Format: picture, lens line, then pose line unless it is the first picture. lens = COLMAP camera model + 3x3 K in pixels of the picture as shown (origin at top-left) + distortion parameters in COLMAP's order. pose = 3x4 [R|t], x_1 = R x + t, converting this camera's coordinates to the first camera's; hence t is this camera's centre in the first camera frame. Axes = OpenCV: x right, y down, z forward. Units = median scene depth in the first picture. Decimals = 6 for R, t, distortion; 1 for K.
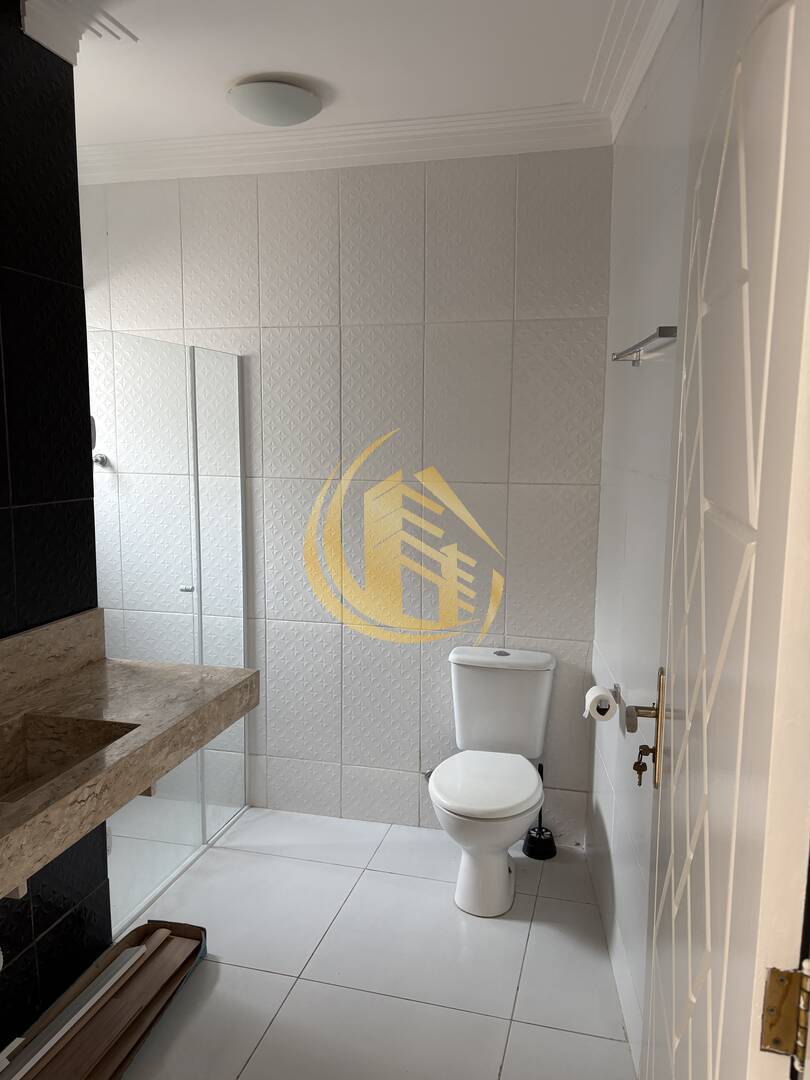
lens RADIAL K [[811.5, 0, 406.0], [0, 811.5, 543.0], [0, 0, 1]] dist [0.060178, -0.064534]
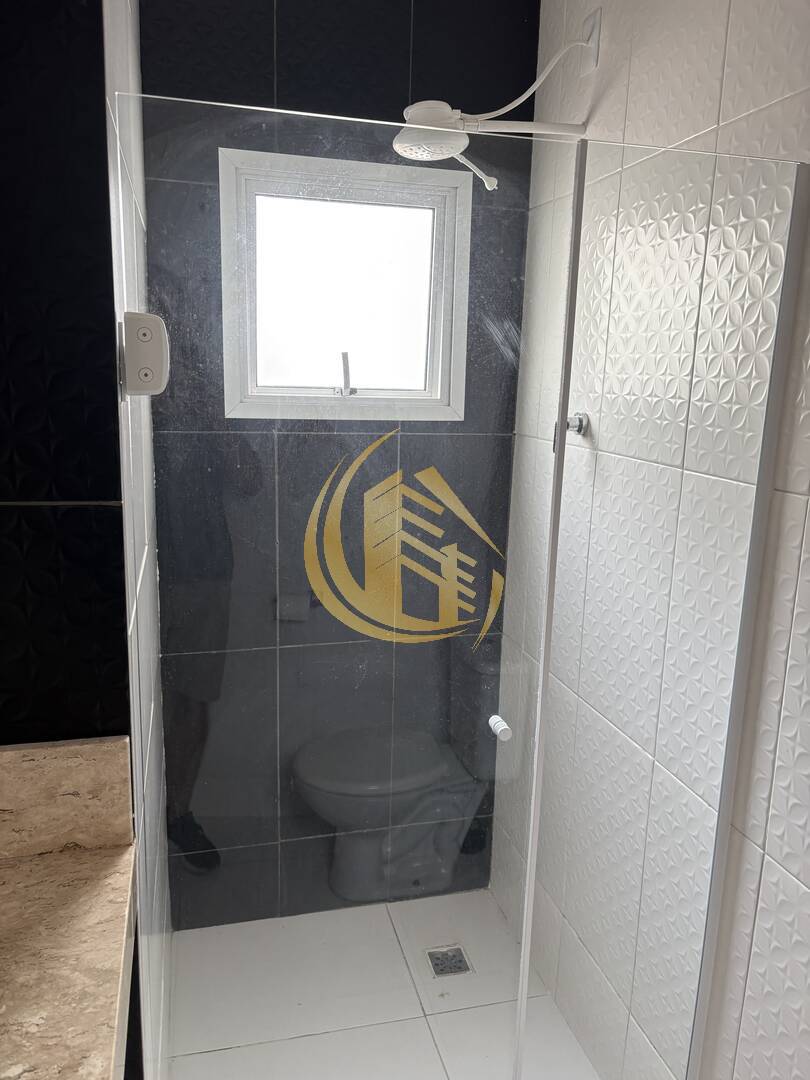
lens RADIAL K [[811.5, 0, 406.0], [0, 811.5, 543.0], [0, 0, 1]] dist [0.060178, -0.064534]
pose [[0.493118, 0.187387, -0.849541, 0.052958], [-0.145833, 0.980514, 0.131627, -0.080715], [0.857652, 0.058983, 0.510837, 0.641893]]
